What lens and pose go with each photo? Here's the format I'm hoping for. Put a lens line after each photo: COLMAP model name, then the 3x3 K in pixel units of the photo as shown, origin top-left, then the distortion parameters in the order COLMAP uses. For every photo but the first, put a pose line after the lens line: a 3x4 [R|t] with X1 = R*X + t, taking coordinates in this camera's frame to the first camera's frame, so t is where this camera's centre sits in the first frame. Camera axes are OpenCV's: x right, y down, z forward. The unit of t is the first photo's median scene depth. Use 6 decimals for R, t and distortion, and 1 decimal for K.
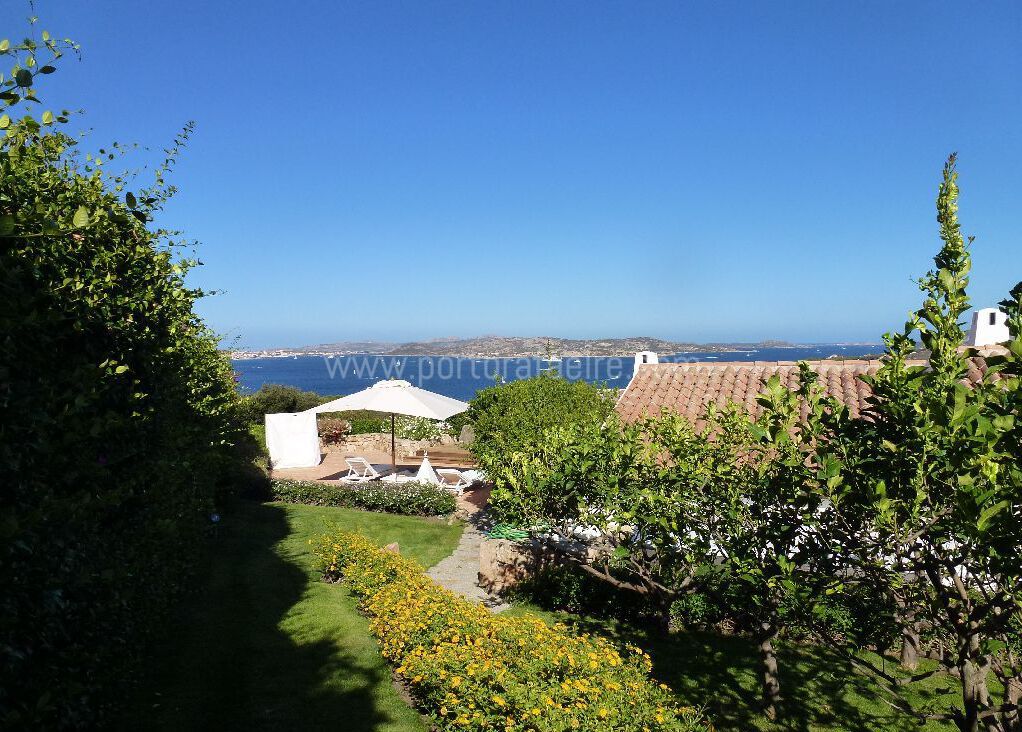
lens RADIAL K [[724.7, 0, 510.7], [0, 724.7, 365.8], [0, 0, 1]] dist [-0.062765, 0.032176]
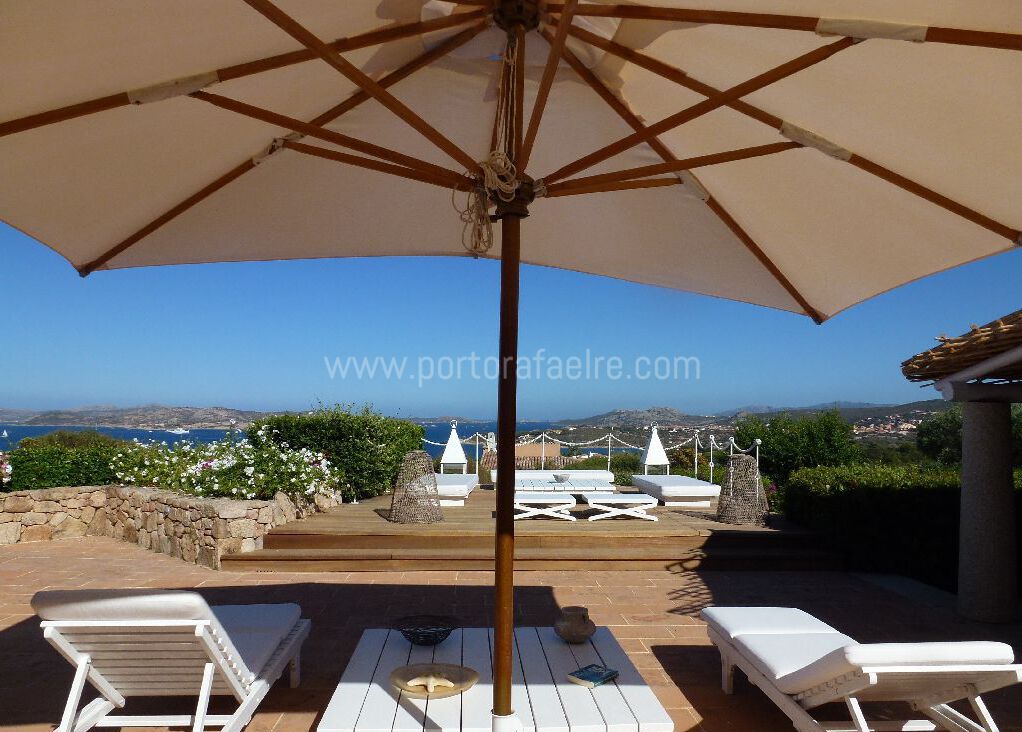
lens RADIAL K [[724.7, 0, 515.6], [0, 724.7, 366.3], [0, 0, 1]] dist [-0.062765, 0.032176]
pose [[0.910269, 0.043509, 0.411726, -0.151090], [-0.003087, 0.995148, -0.098338, 0.071794], [-0.414007, 0.088243, 0.905987, 0.631039]]
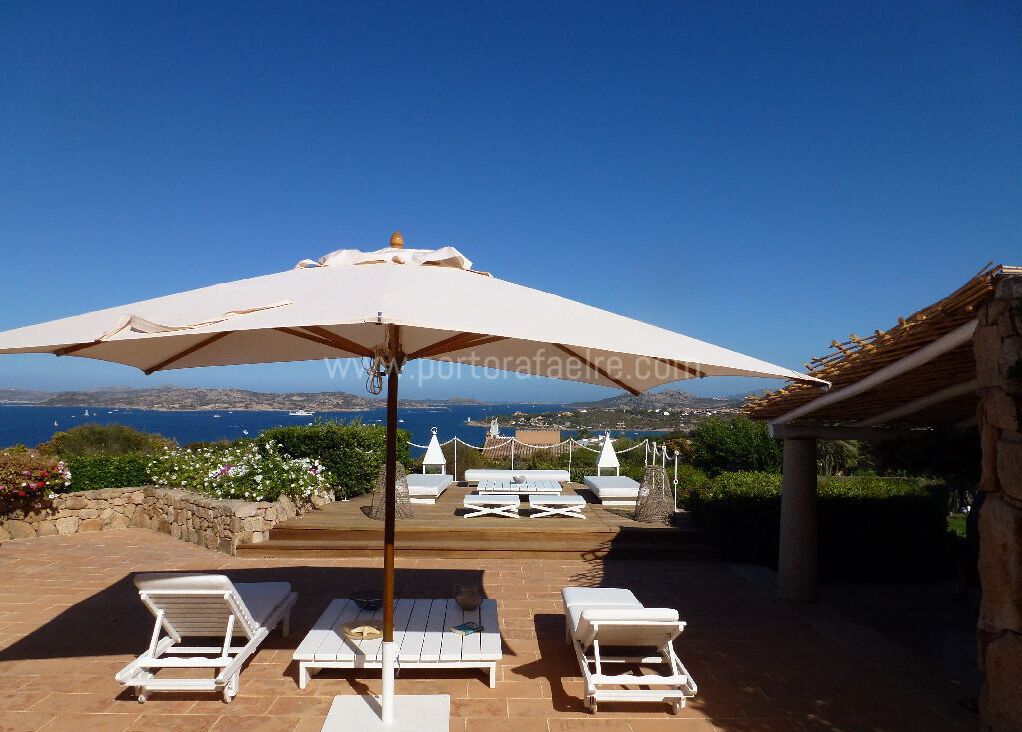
lens RADIAL K [[724.7, 0, 513.7], [0, 724.7, 370.7], [0, 0, 1]] dist [-0.062765, 0.032176]
pose [[0.917759, 0.032162, 0.395835, -0.155316], [-0.005757, 0.997688, -0.067714, 0.054273], [-0.397097, 0.059866, 0.915822, 0.547043]]
